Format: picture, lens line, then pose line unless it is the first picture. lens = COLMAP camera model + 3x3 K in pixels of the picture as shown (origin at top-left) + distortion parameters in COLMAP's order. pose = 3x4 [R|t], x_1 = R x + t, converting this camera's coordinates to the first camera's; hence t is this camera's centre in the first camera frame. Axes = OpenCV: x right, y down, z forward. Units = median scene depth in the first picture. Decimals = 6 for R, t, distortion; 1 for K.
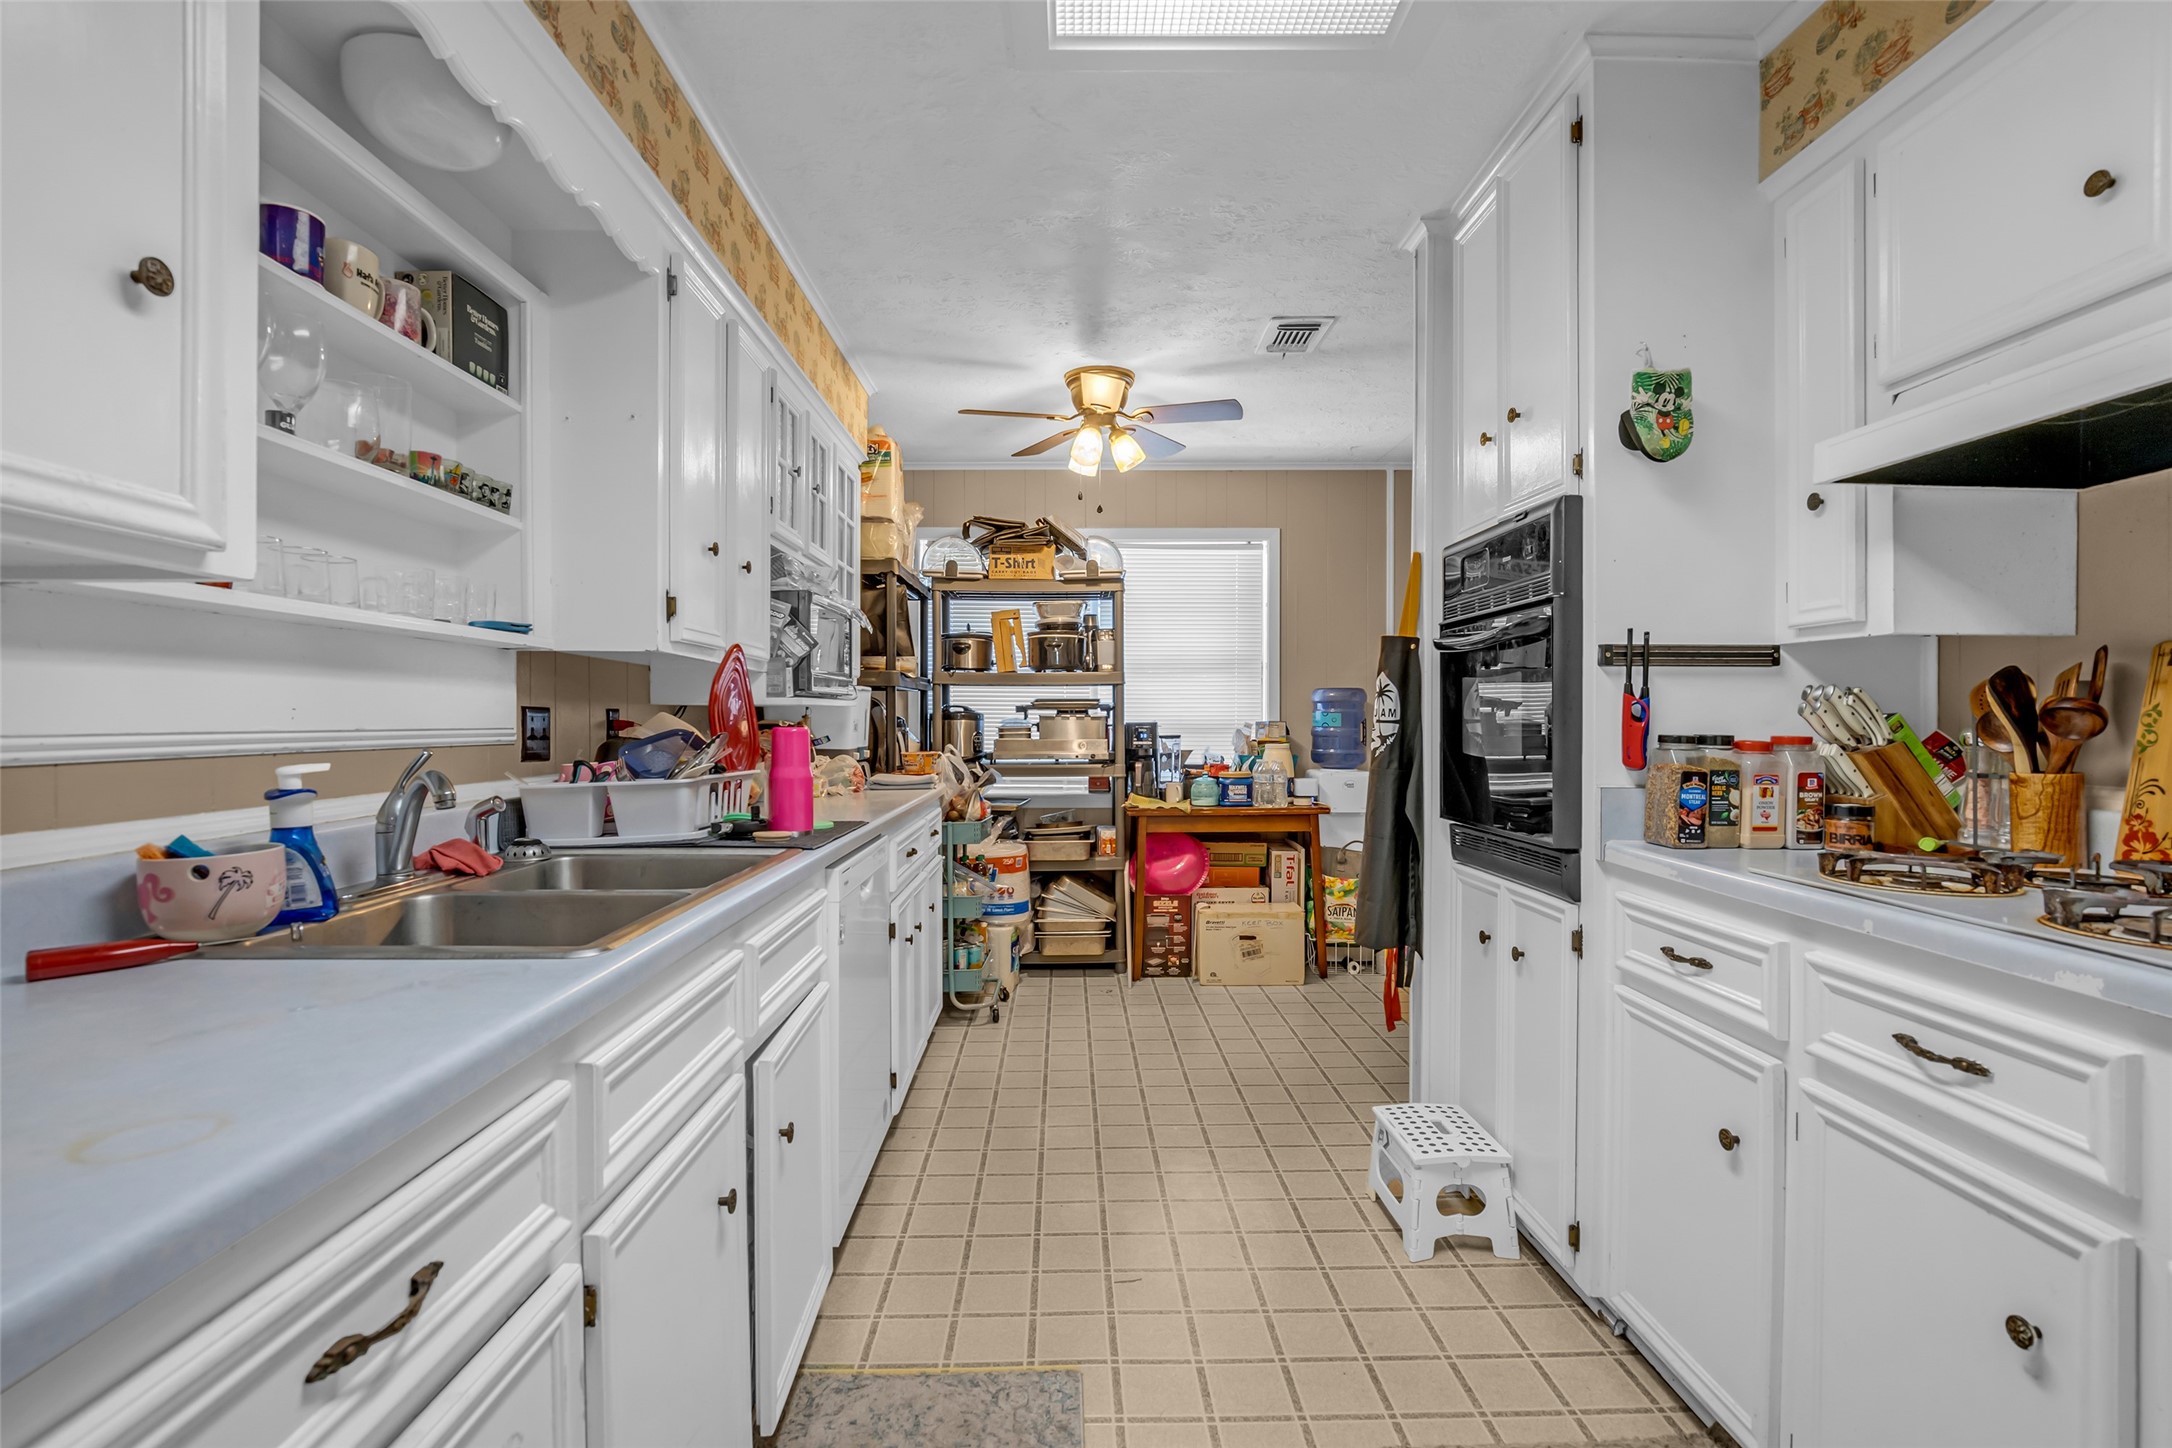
lens RADIAL K [[1007.4, 0, 1072.6], [0, 1007.4, 714.9], [0, 0, 1]] dist [-0.019999, 0.004393]
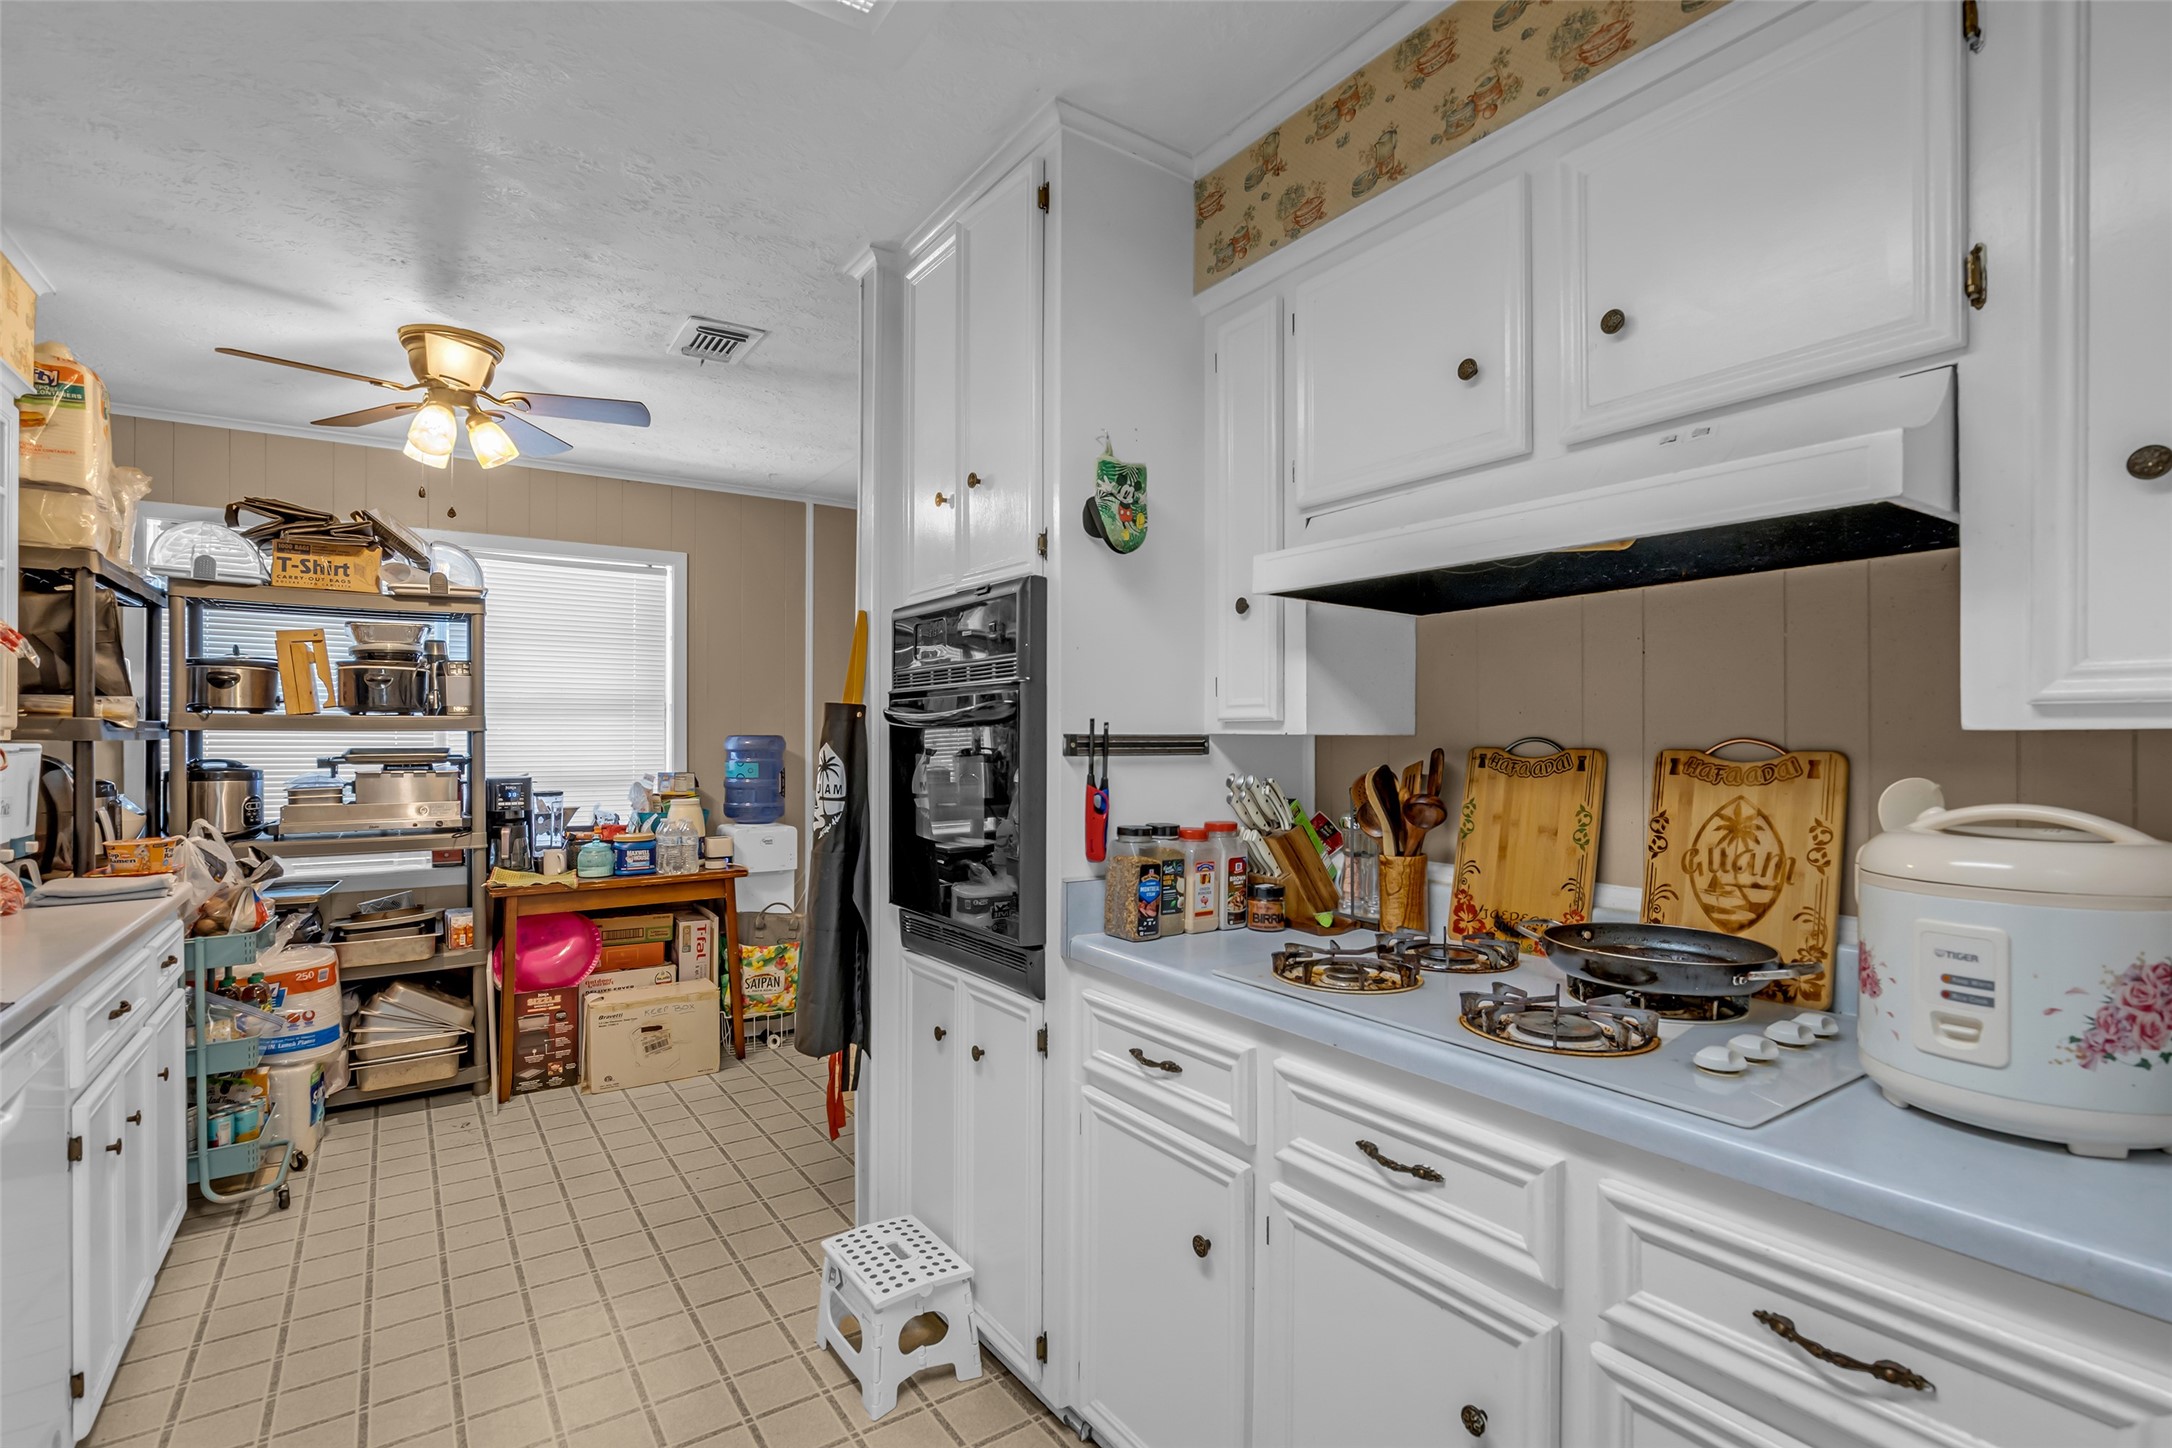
lens RADIAL K [[1007.4, 0, 1086.4], [0, 1007.4, 735.7], [0, 0, 1]] dist [-0.019999, 0.004393]
pose [[0.826324, 0.000023, 0.563196, -0.002596], [-0.000884, 0.999999, 0.001256, -0.040246], [-0.563195, -0.001536, 0.826323, 0.105838]]
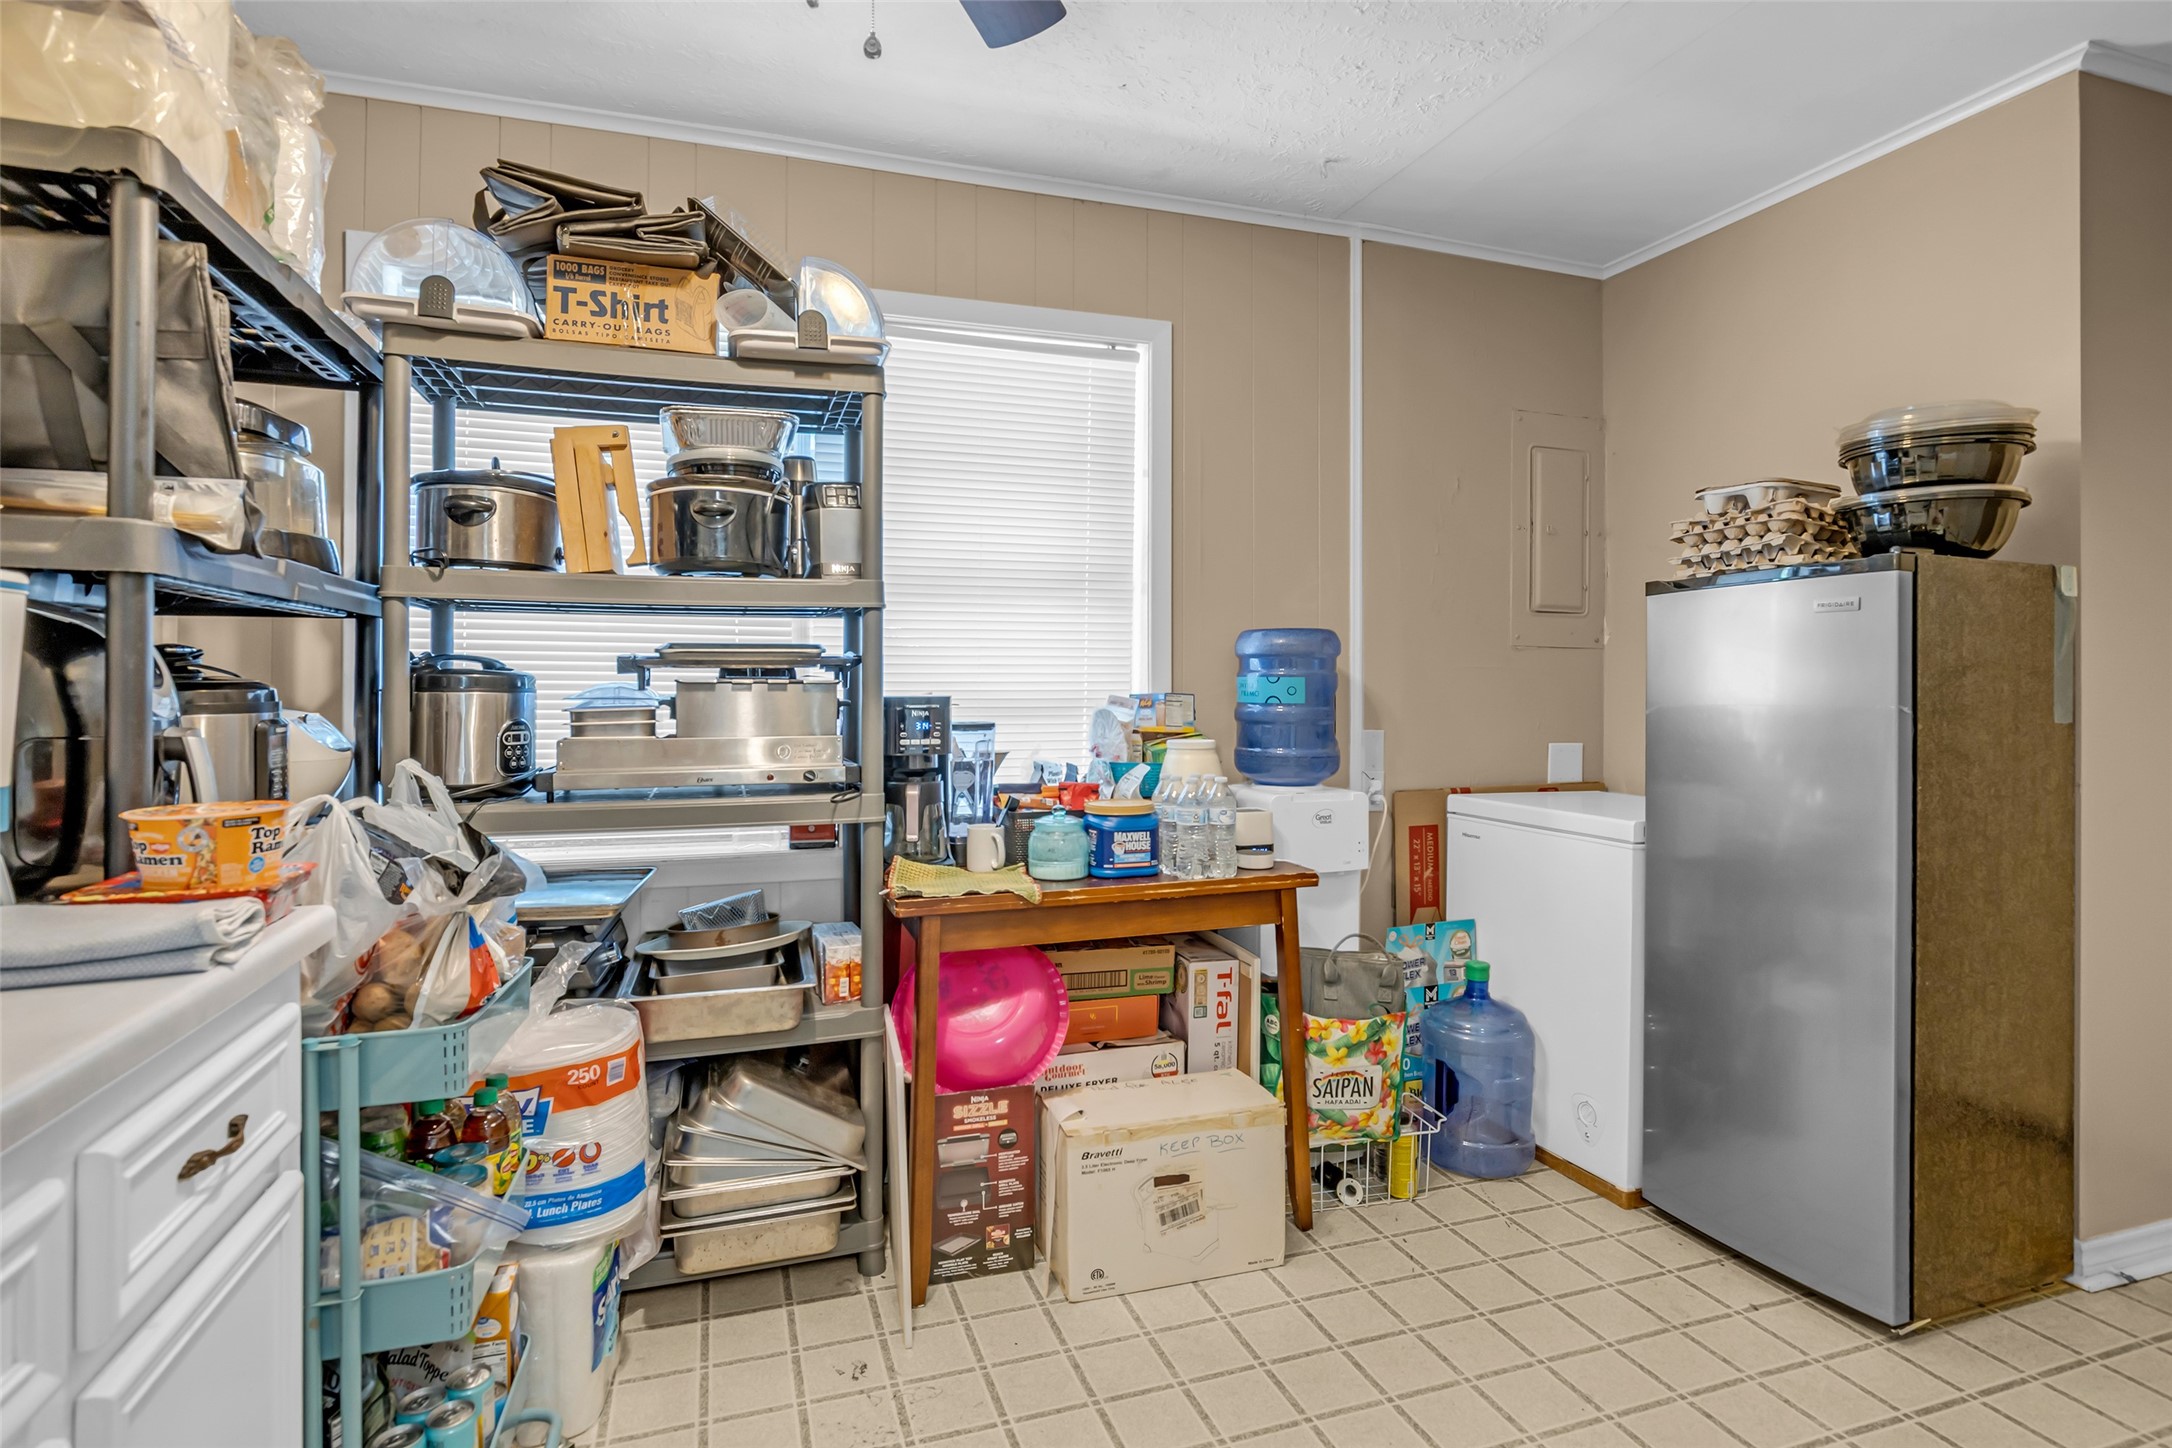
lens RADIAL K [[1007.4, 0, 1052.8], [0, 1007.4, 693.9], [0, 0, 1]] dist [-0.019999, 0.004393]
pose [[0.957003, -0.001490, 0.290073, -0.006409], [-0.002323, 0.999915, 0.012798, 0.000676], [-0.290068, -0.012922, 0.956919, 0.784456]]
